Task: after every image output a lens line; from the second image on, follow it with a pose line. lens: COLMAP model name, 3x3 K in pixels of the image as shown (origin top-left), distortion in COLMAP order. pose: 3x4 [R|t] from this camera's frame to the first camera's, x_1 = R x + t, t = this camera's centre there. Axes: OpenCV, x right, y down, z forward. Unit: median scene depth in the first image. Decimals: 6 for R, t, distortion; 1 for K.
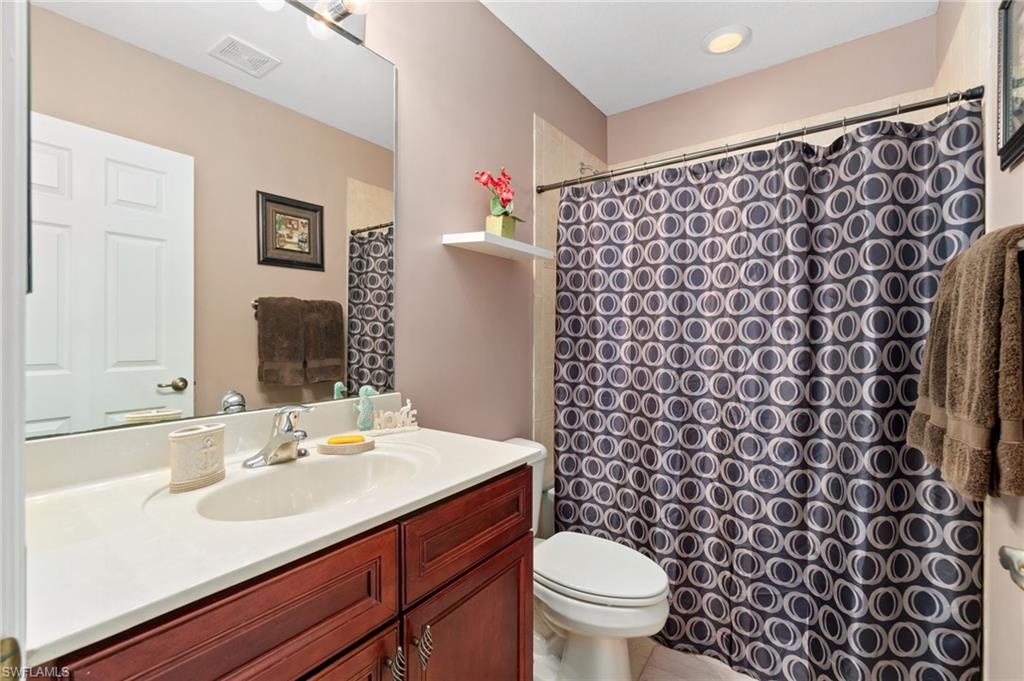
lens RADIAL K [[438.2, 0, 511.1], [0, 438.2, 333.0], [0, 0, 1]] dist [0.000517, 0.000261]
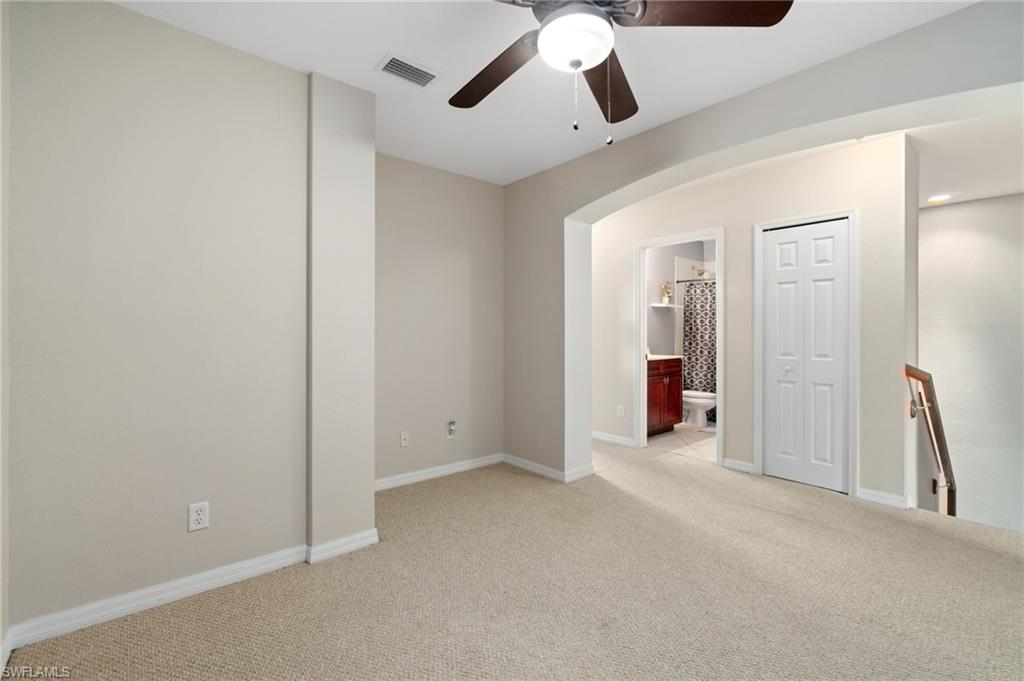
lens RADIAL K [[438.2, 0, 511.1], [0, 438.2, 333.0], [0, 0, 1]] dist [0.000517, 0.000261]
pose [[0.969449, -0.002203, -0.245285, -0.325312], [0.002399, 0.999997, 0.000498, 0.008941], [0.245283, -0.001071, 0.969451, -2.321786]]
